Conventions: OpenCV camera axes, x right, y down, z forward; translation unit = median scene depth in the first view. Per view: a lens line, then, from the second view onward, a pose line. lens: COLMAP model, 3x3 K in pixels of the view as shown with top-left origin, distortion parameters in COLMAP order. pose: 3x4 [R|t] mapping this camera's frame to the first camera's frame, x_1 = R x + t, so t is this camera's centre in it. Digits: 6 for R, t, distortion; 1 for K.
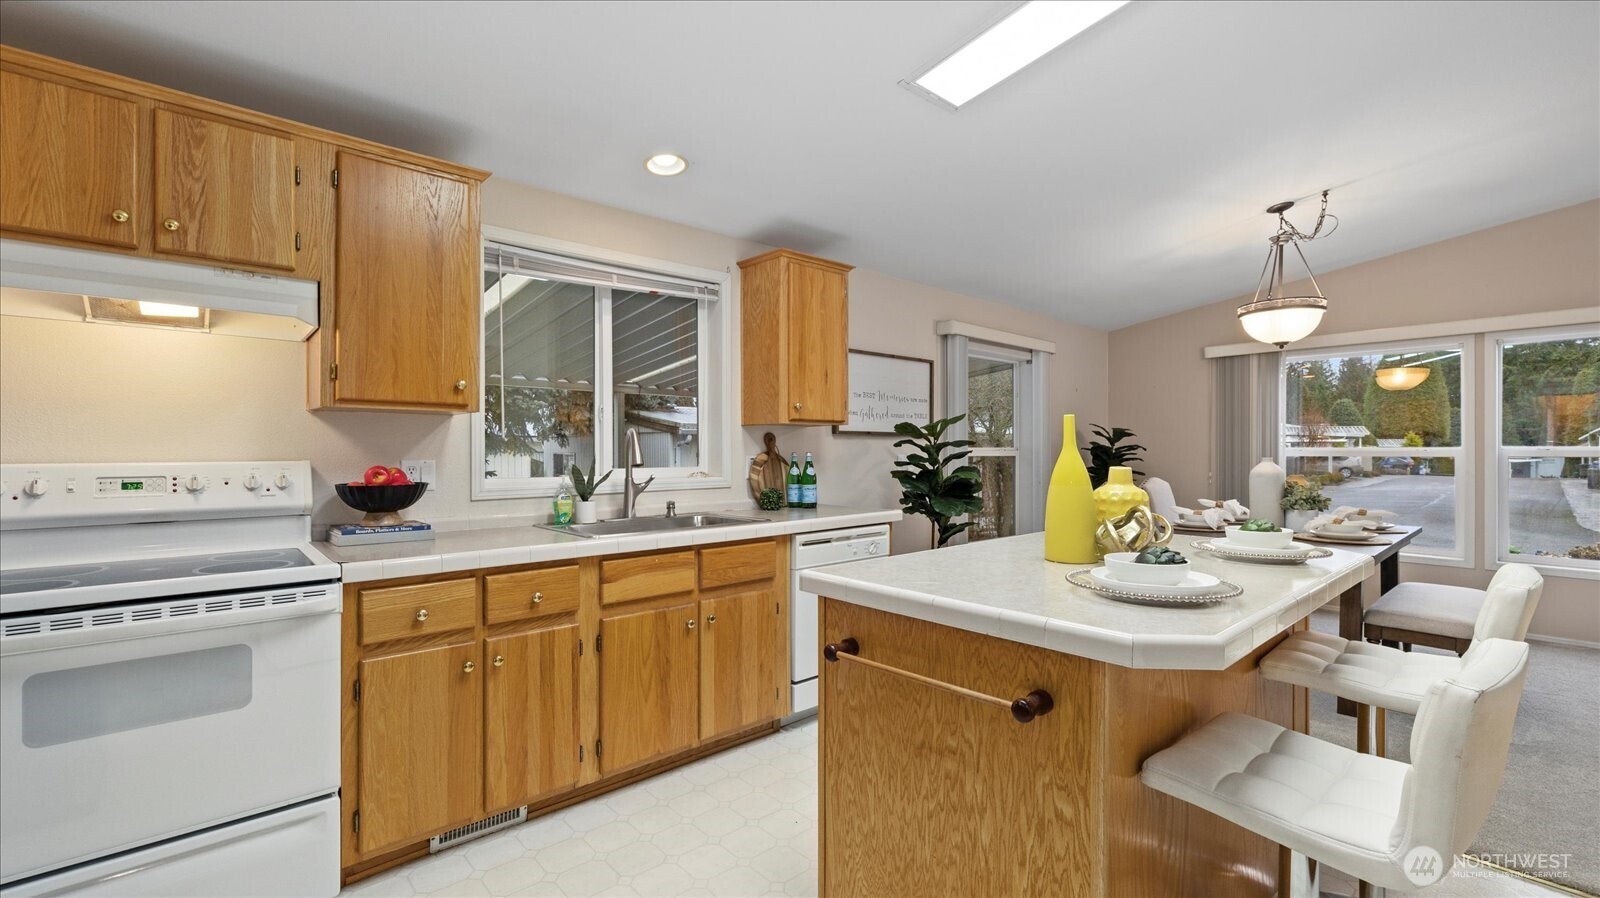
lens RADIAL K [[680.4, 0, 798.3], [0, 680.4, 446.8], [0, 0, 1]] dist [-0.004119, 0.002045]
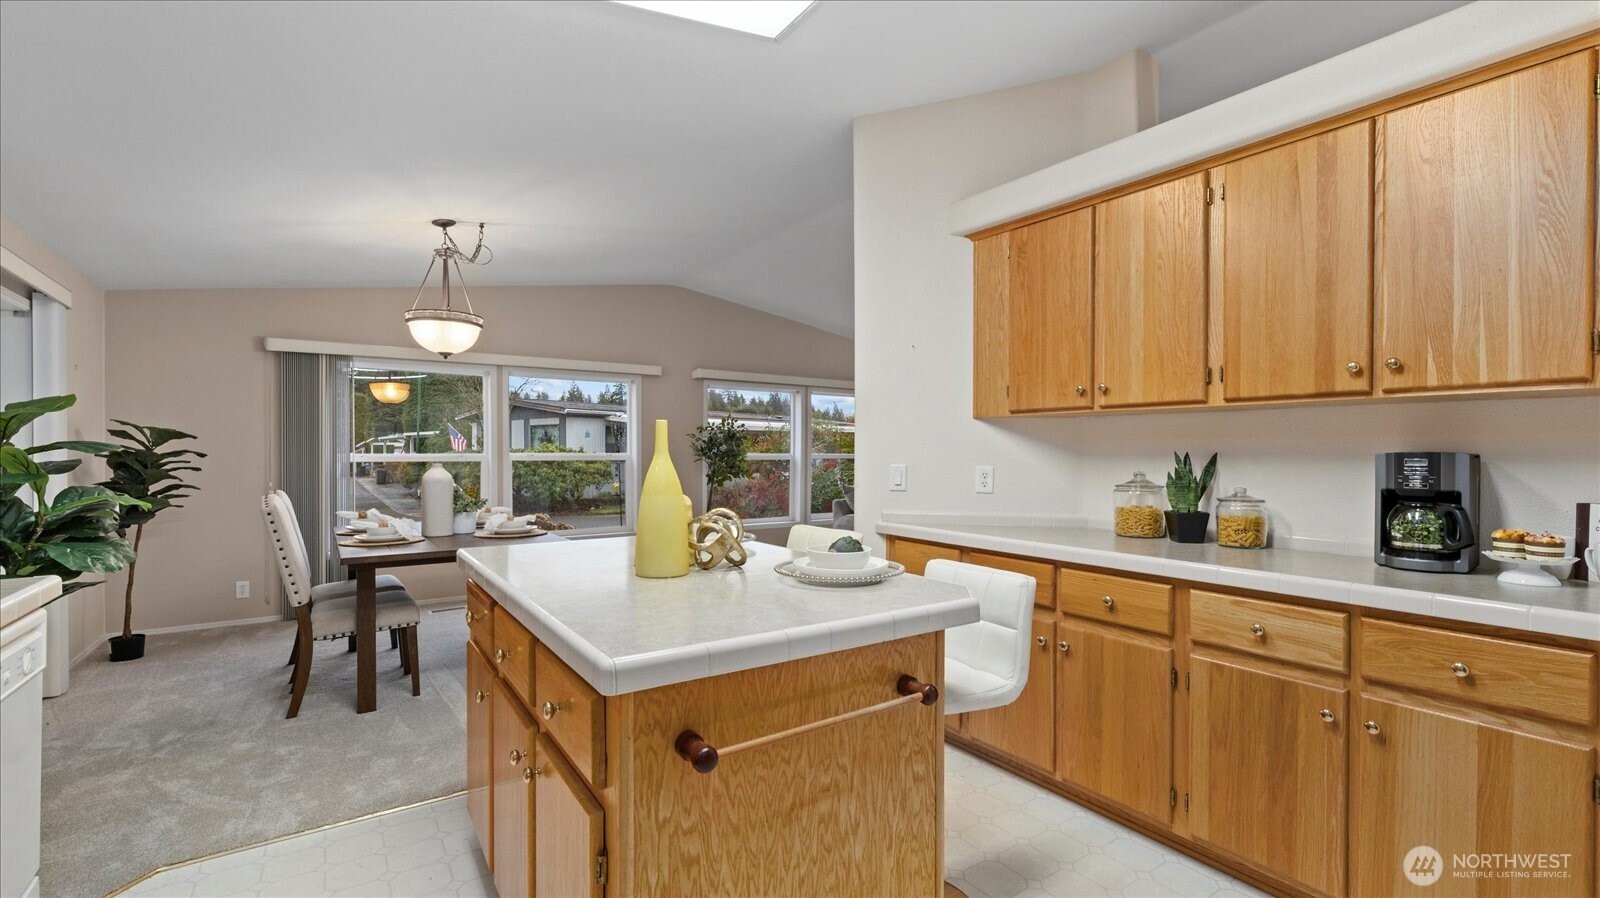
lens RADIAL K [[680.4, 0, 784.6], [0, 680.4, 457.0], [0, 0, 1]] dist [-0.004119, 0.002045]
pose [[0.143579, -0.005100, 0.989626, -0.248271], [-0.001378, 0.999985, 0.005353, -0.000565], [-0.989638, -0.002133, 0.143570, 0.338191]]
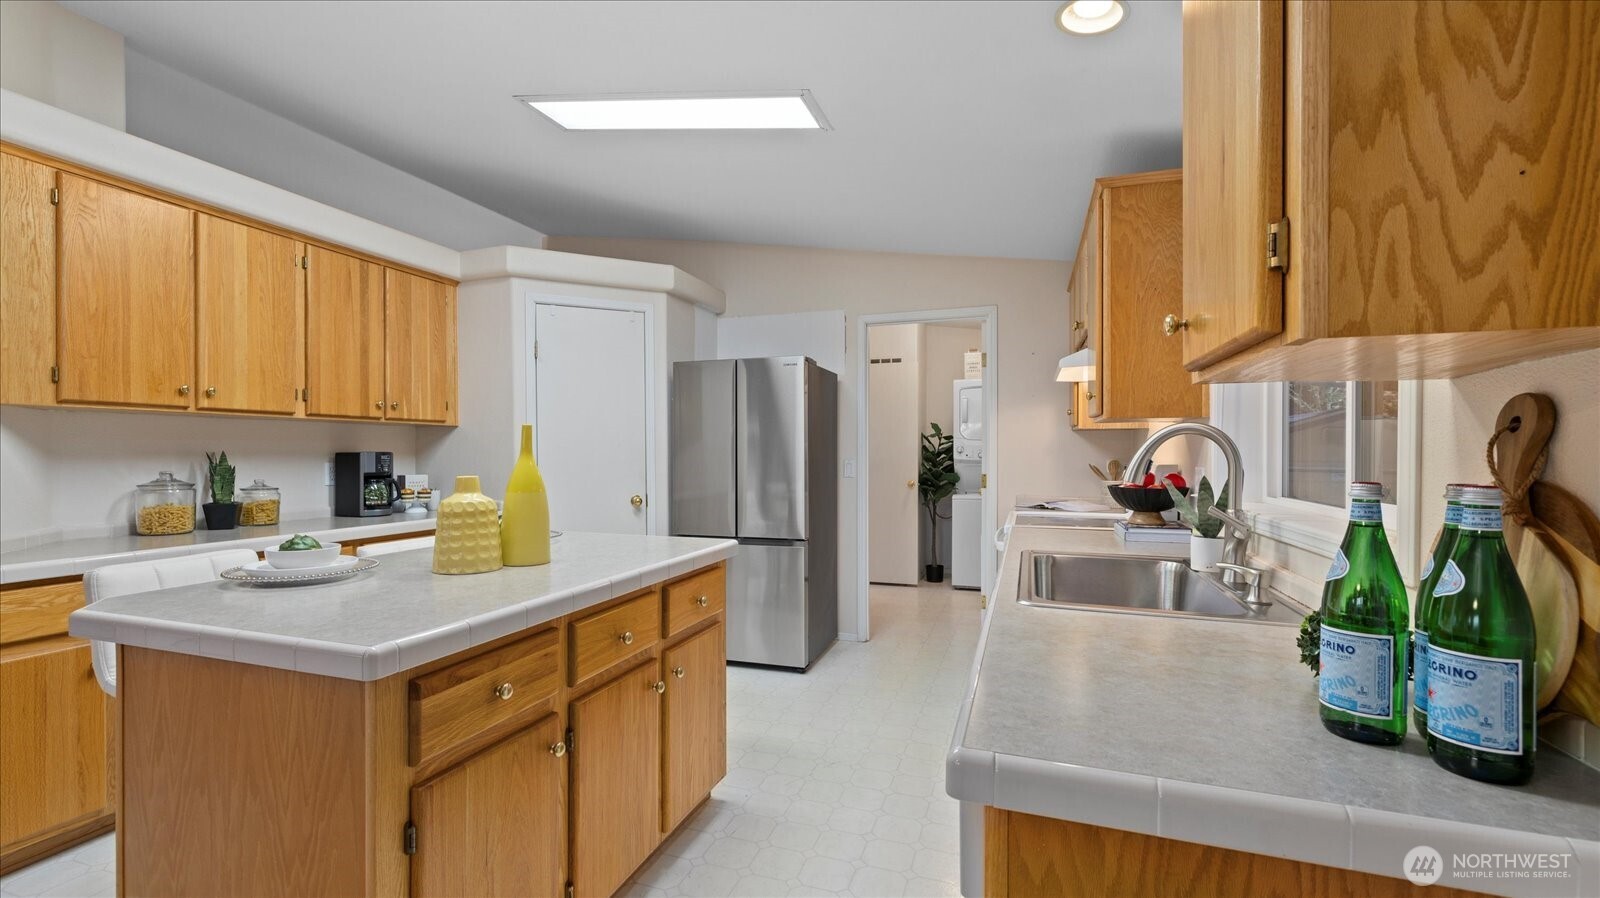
lens RADIAL K [[680.4, 0, 787.9], [0, 680.4, 454.1], [0, 0, 1]] dist [-0.004119, 0.002045]
pose [[-0.876759, 0.003386, -0.480917, 0.281913], [0.002005, 0.999992, 0.003386, -0.001368], [0.480925, 0.002004, -0.876759, 1.042517]]
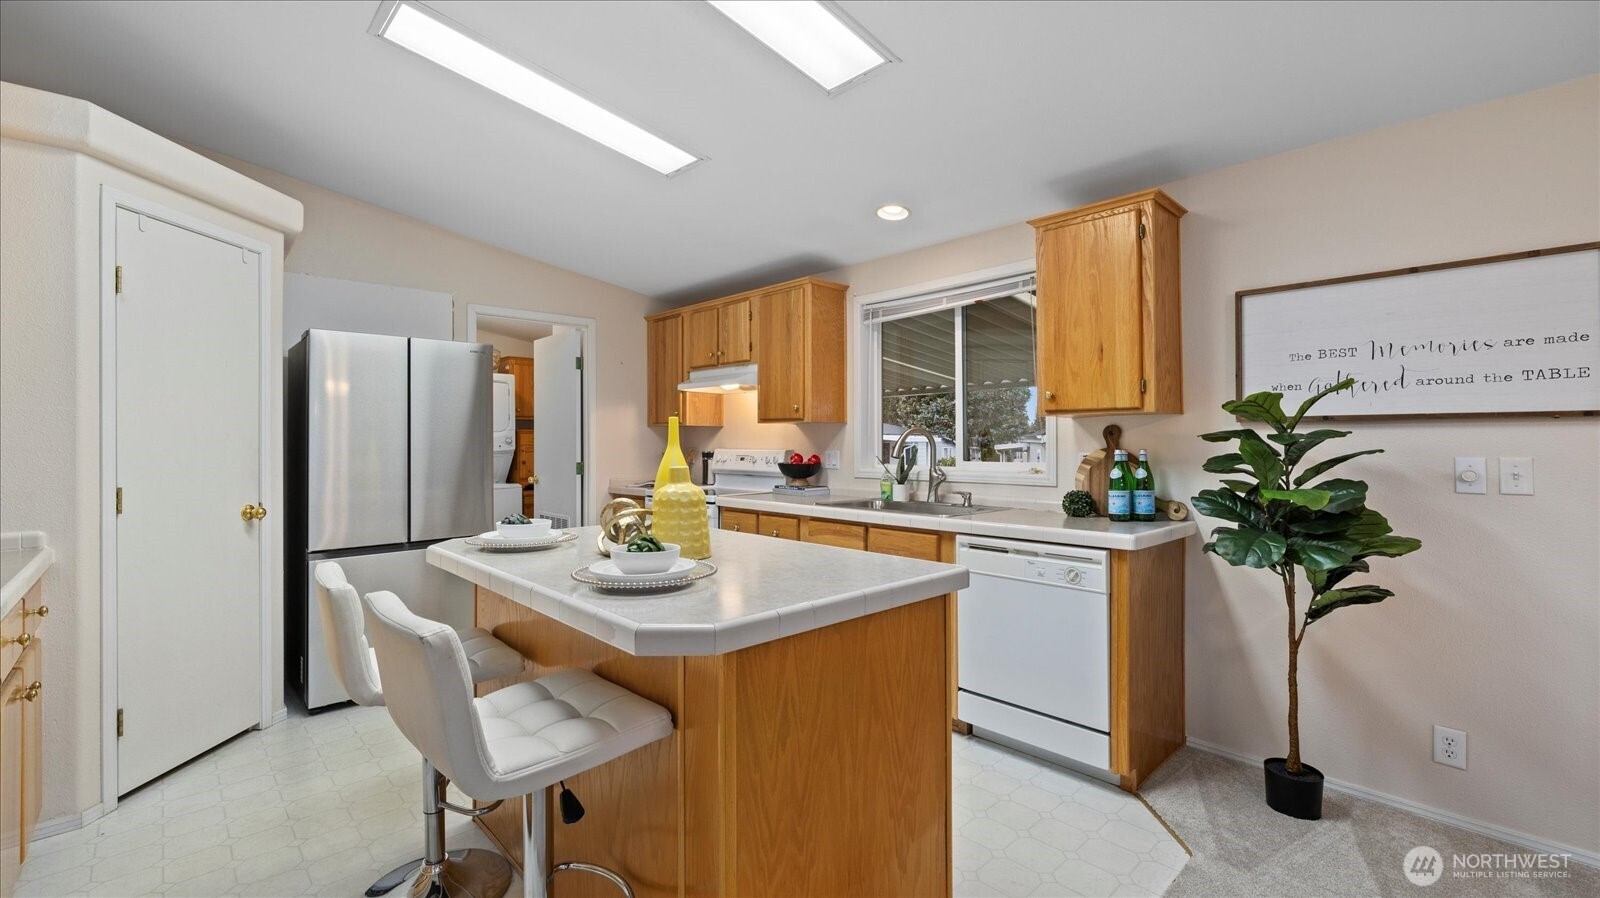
lens RADIAL K [[680.4, 0, 784.3], [0, 680.4, 427.1], [0, 0, 1]] dist [-0.004119, 0.002045]
pose [[0.019902, -0.019303, -0.999616, 0.753881], [0.004486, 0.999805, -0.019217, -0.004333], [0.999792, -0.004102, 0.019984, 0.576001]]
